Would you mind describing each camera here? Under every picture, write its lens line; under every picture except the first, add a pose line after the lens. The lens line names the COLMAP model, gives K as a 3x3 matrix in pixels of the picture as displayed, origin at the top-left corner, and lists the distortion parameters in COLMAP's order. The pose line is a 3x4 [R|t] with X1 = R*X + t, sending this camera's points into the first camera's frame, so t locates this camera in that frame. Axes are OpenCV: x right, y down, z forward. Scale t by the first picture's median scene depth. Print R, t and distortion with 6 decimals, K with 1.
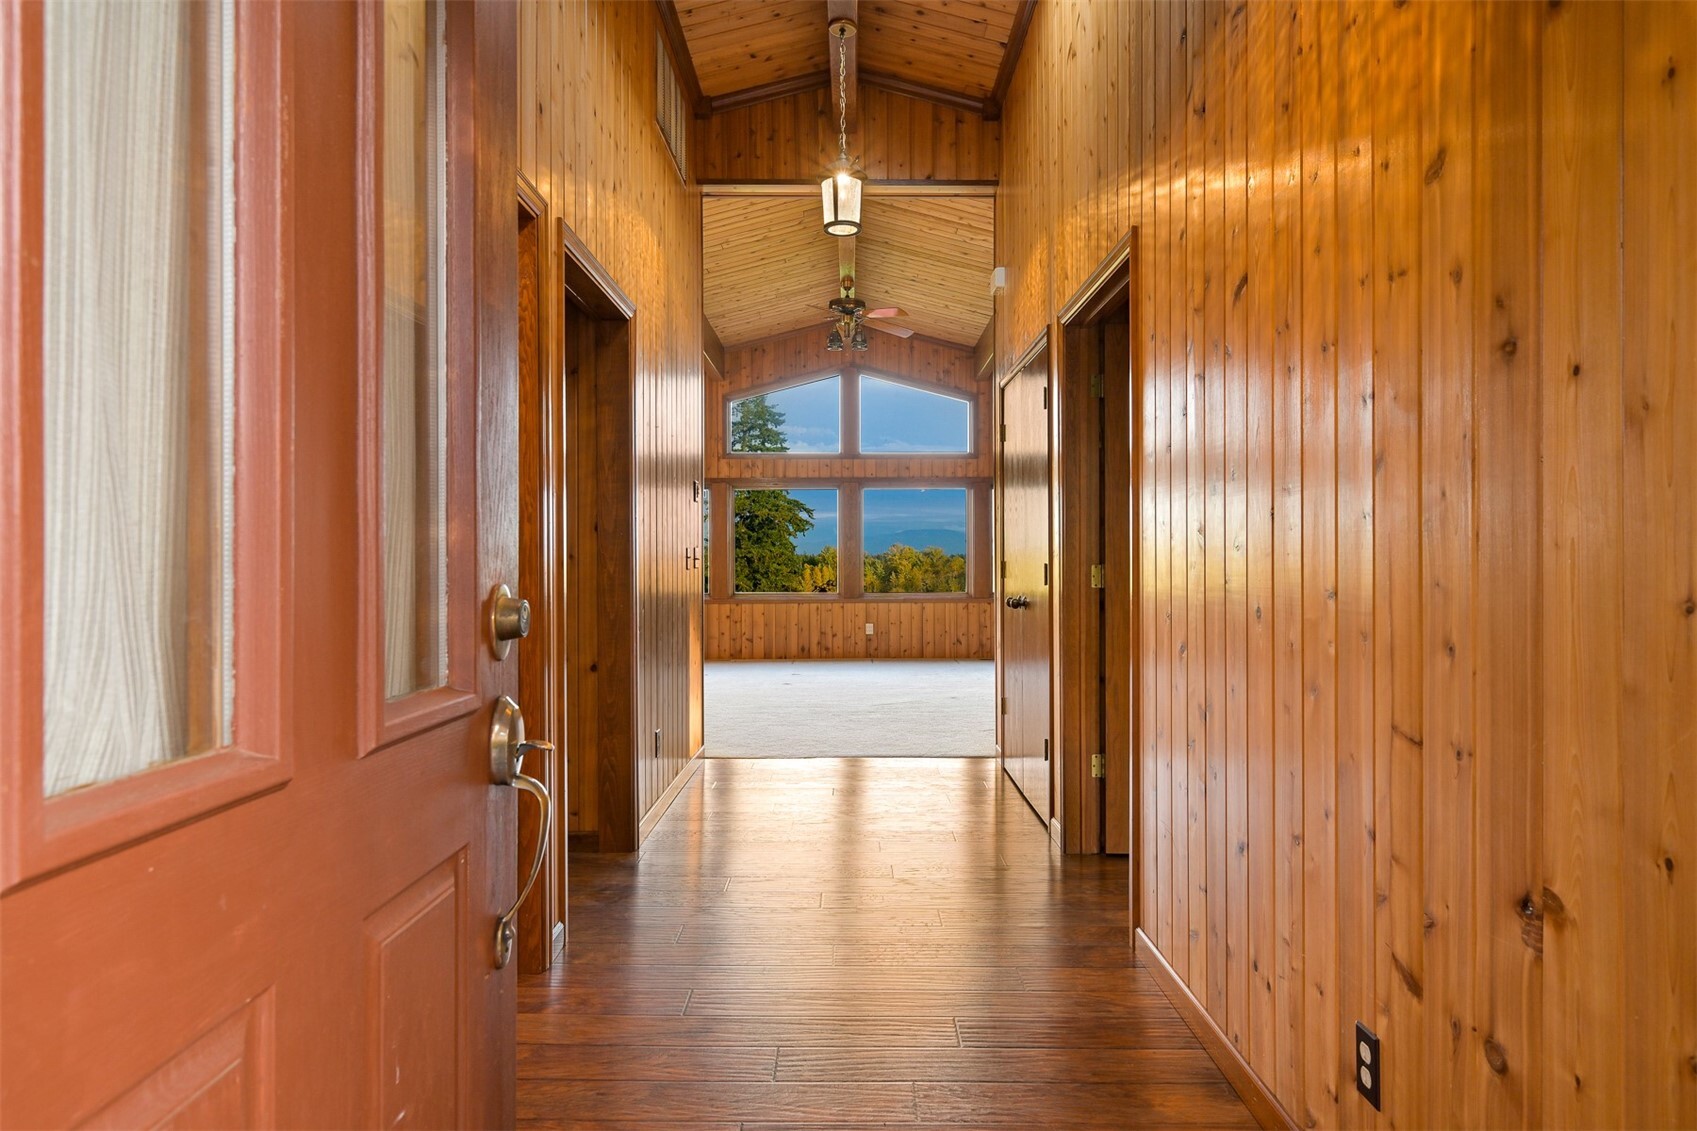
lens RADIAL K [[1018.8, 0, 848.5], [0, 1018.8, 565.5], [0, 0, 1]] dist [-0.001078, -0.000027]
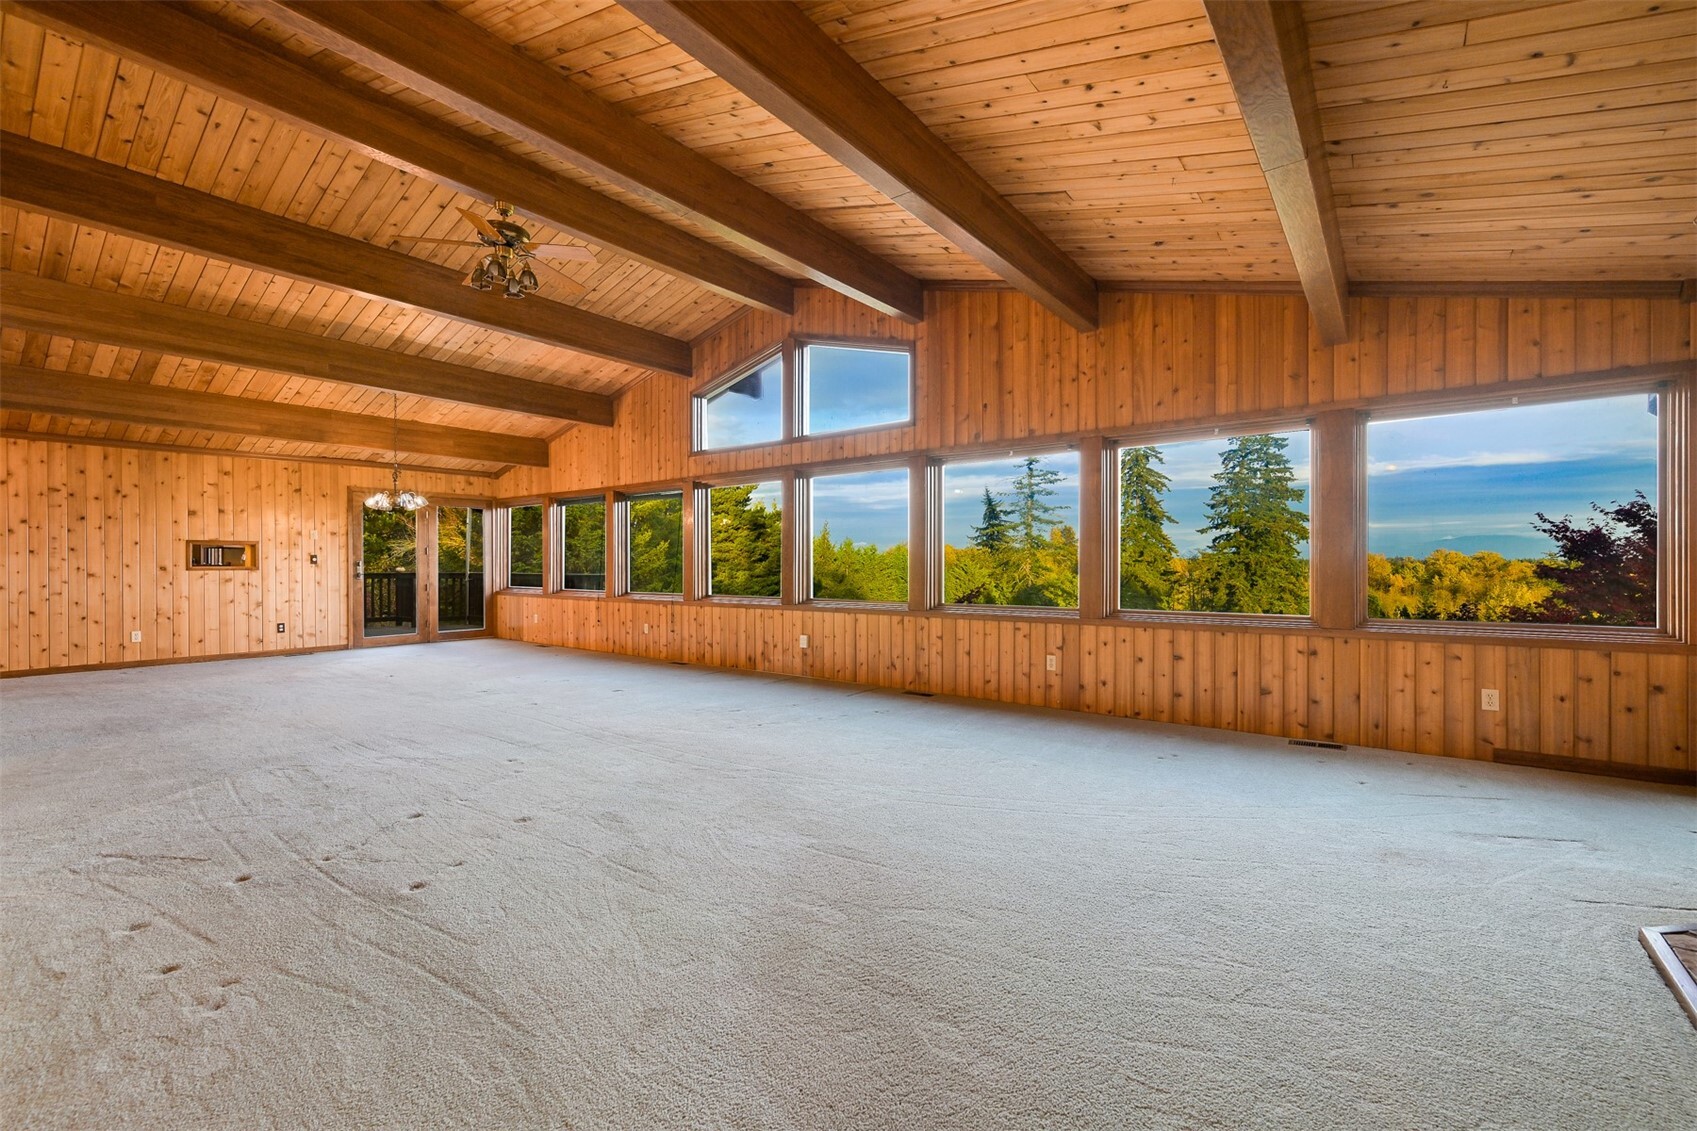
lens RADIAL K [[710.8, 0, 848.5], [0, 710.8, 565.5], [0, 0, 1]] dist [-0.000264, 0.000071]
pose [[0.791812, 0.002145, -0.610761, 0.410033], [-0.004191, 0.999989, -0.001921, -0.000103], [0.610751, 0.004081, 0.791812, 0.552892]]
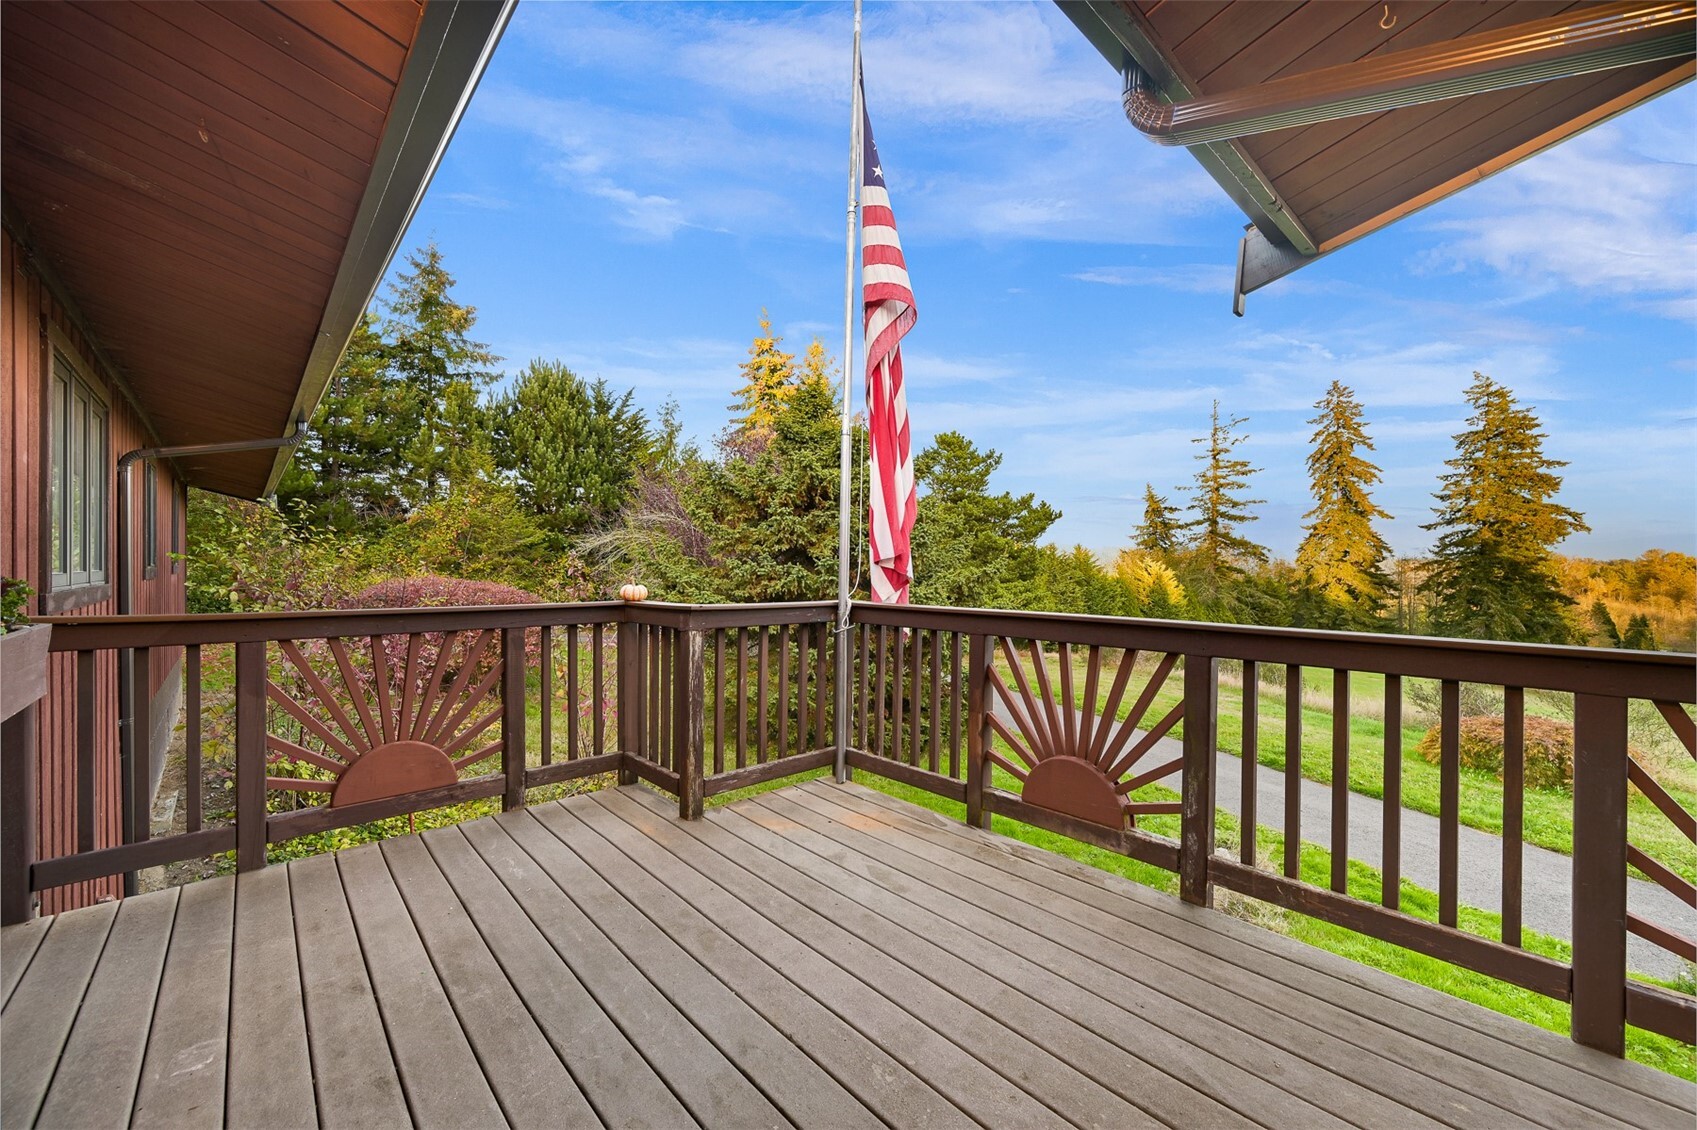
lens RADIAL K [[669.1, 0, 851.9], [0, 669.1, 566.1], [0, 0, 1]] dist [-0.002223, -0.000023]
pose [[0.677243, 0.006456, -0.735731, -0.466774], [-0.008155, 0.999966, 0.001268, -0.004731], [0.735714, 0.005140, 0.677273, 0.819447]]
